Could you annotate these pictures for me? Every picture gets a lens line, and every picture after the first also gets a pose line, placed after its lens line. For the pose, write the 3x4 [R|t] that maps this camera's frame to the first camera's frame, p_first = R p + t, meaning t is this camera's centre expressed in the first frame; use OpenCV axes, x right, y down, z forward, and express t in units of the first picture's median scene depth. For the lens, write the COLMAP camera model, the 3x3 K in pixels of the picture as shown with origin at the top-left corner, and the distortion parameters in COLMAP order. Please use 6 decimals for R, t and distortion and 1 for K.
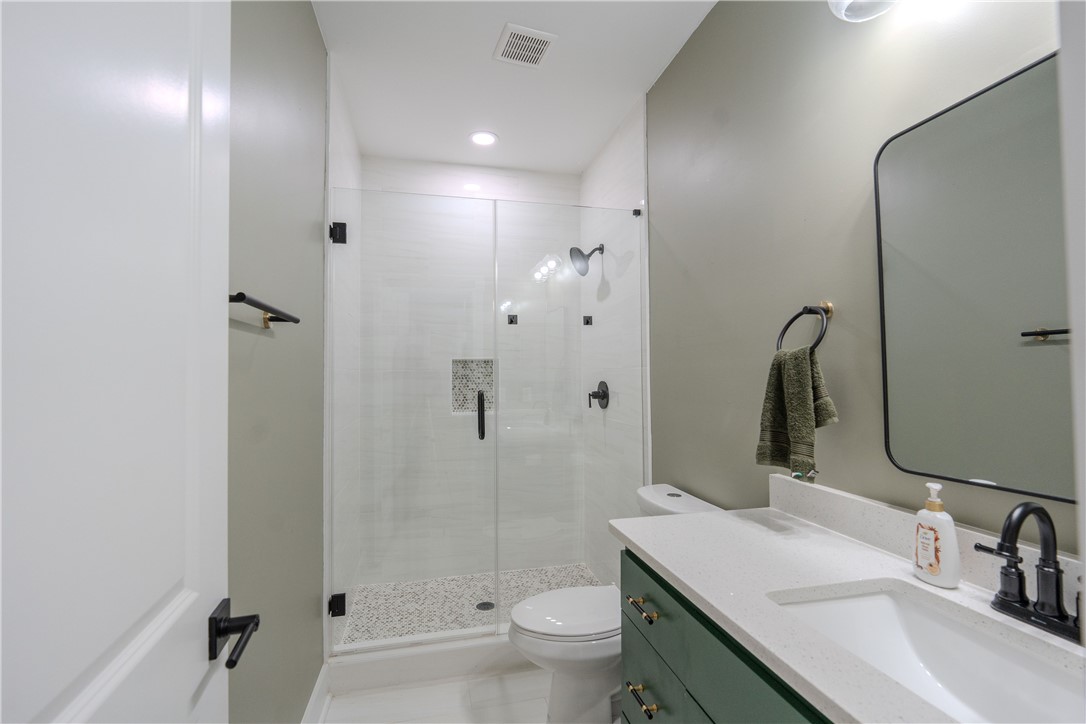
lens RADIAL K [[480.3, 0, 542.2], [0, 480.3, 362.5], [0, 0, 1]] dist [-0.014883, 0.004047]
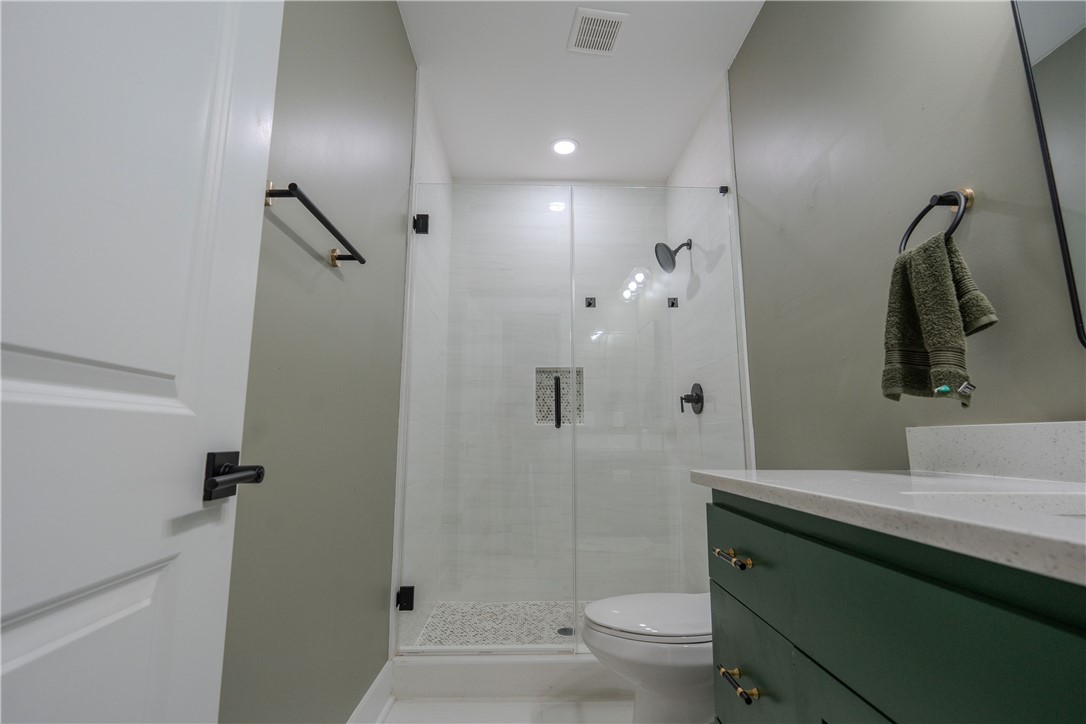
lens RADIAL K [[480.3, 0, 542.2], [0, 480.3, 362.5], [0, 0, 1]] dist [-0.014883, 0.004047]
pose [[0.978195, -0.024700, -0.206214, 0.041522], [-0.002531, 0.991411, -0.130756, 0.167561], [0.207672, 0.128427, 0.969731, 0.078717]]
